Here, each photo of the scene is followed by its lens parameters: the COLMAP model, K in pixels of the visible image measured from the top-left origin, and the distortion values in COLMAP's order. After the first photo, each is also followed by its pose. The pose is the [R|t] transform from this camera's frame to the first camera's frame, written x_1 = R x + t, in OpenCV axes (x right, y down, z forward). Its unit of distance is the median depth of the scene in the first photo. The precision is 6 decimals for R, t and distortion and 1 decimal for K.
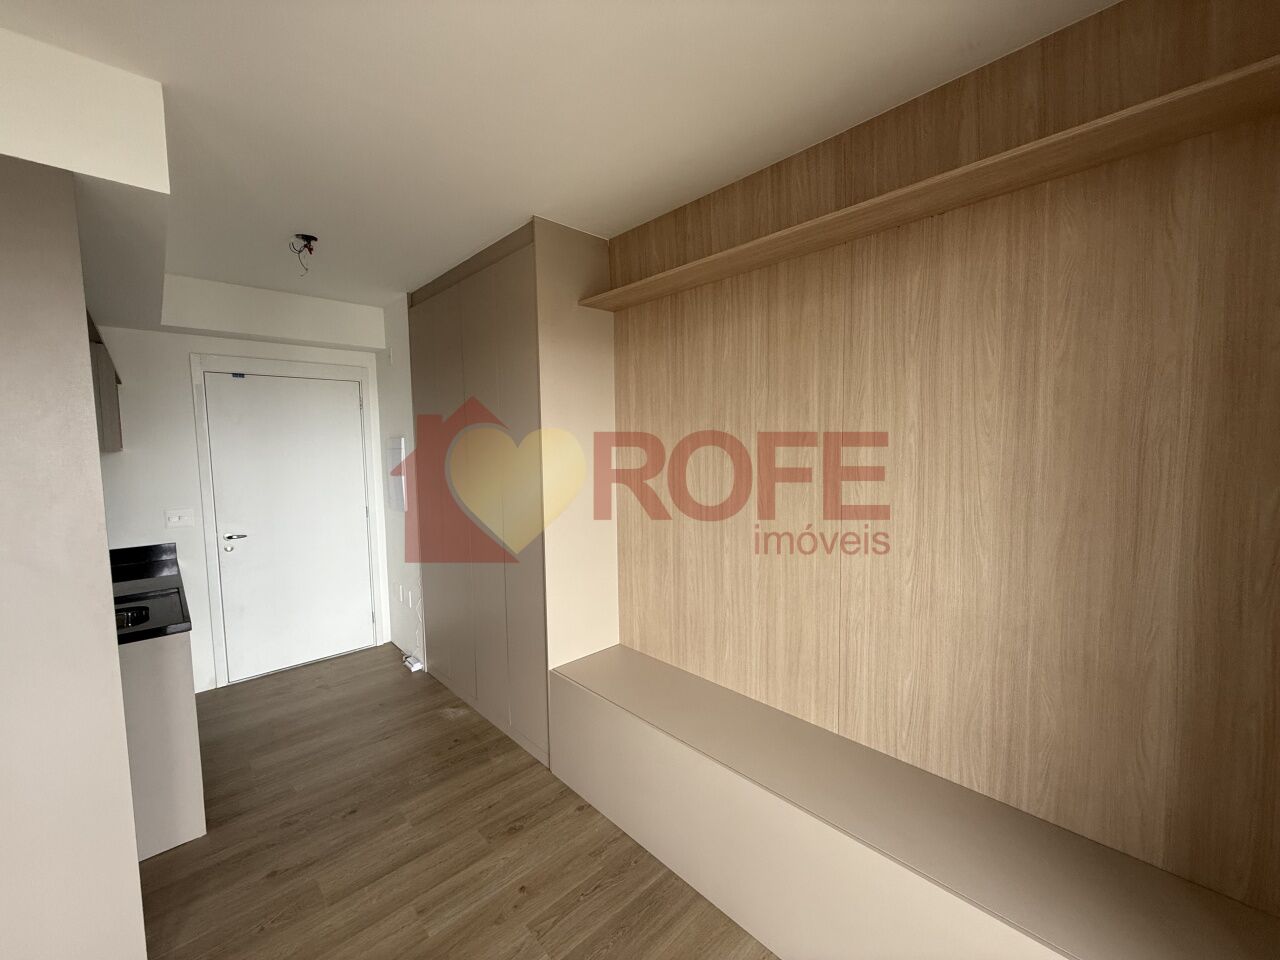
lens RADIAL K [[512.9, 0, 637.1], [0, 512.9, 480.4], [0, 0, 1]] dist [0.001204, 0.000568]
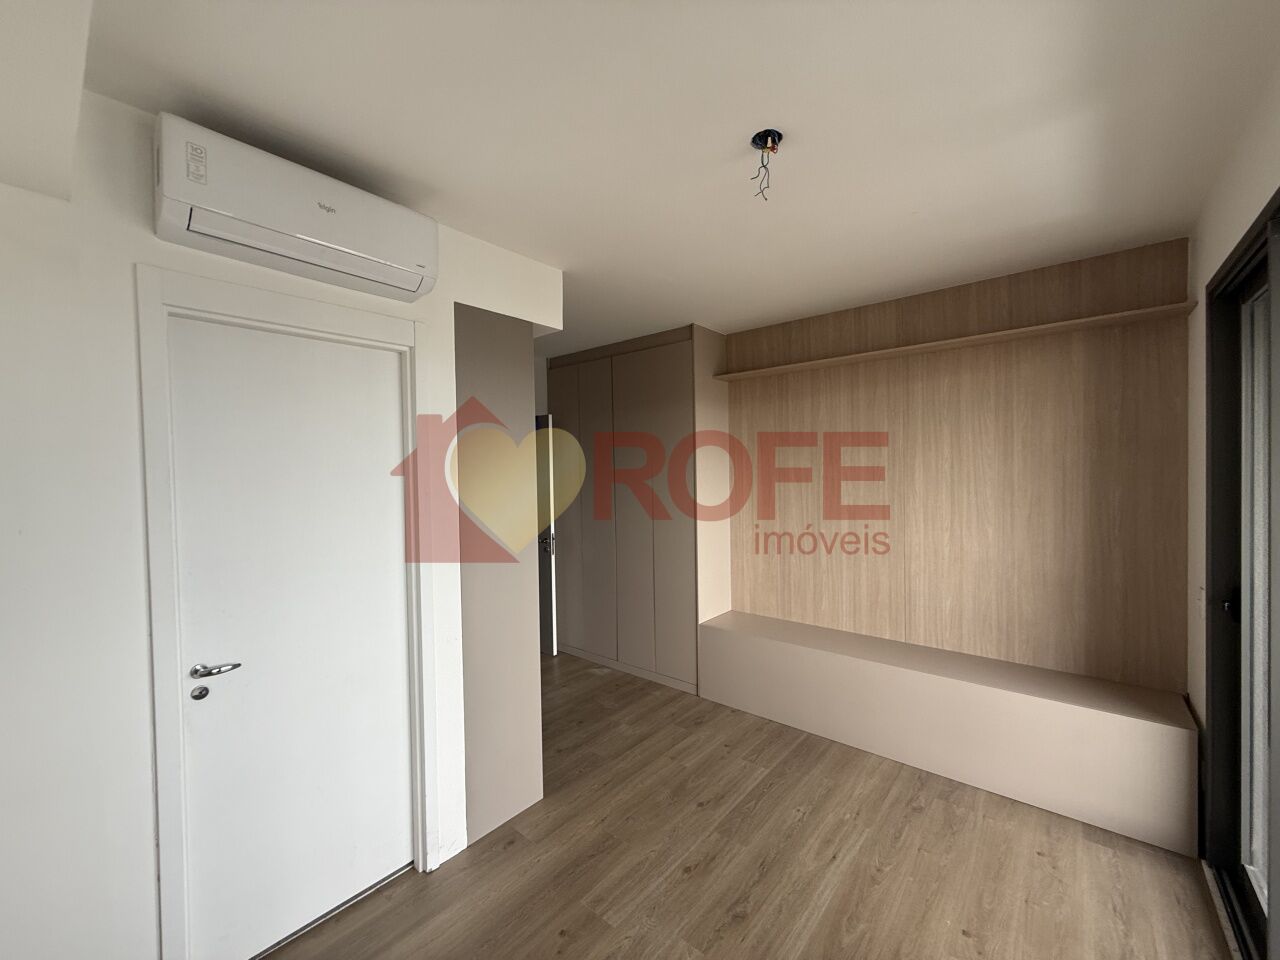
lens RADIAL K [[512.9, 0, 636.2], [0, 512.9, 480.7], [0, 0, 1]] dist [0.001204, 0.000568]
pose [[0.993934, -0.003575, 0.109919, -0.608556], [0.009834, 0.998357, -0.056448, 0.049254], [-0.109536, 0.057186, 0.992336, -0.548219]]
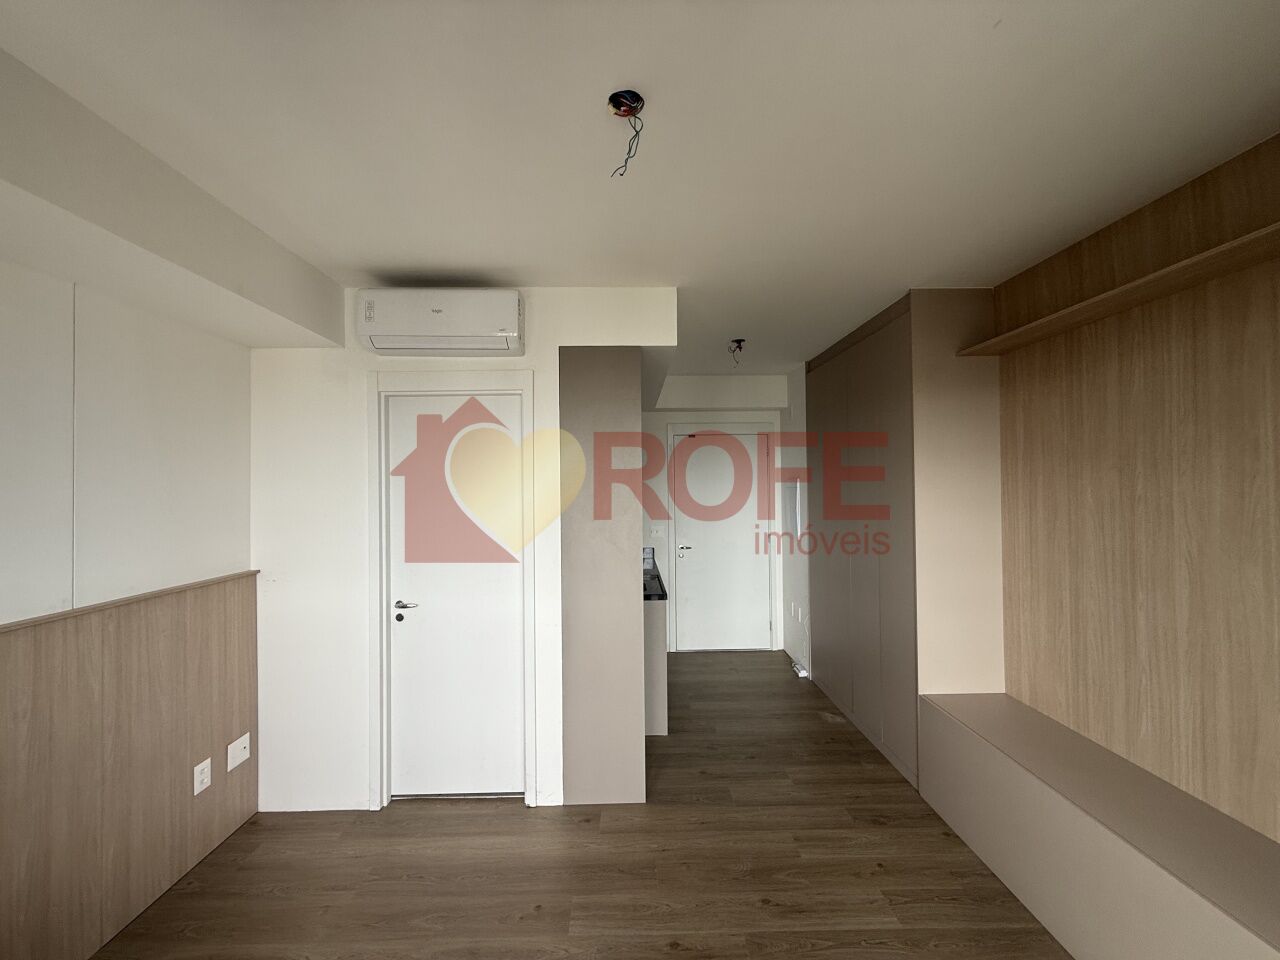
lens RADIAL K [[512.9, 0, 635.8], [0, 512.9, 479.8], [0, 0, 1]] dist [0.001204, 0.000568]
pose [[0.737969, -0.000019, -0.674834, 0.139172], [-0.051678, 0.997062, -0.056541, 0.014542], [0.672853, 0.076600, 0.735800, -0.270043]]
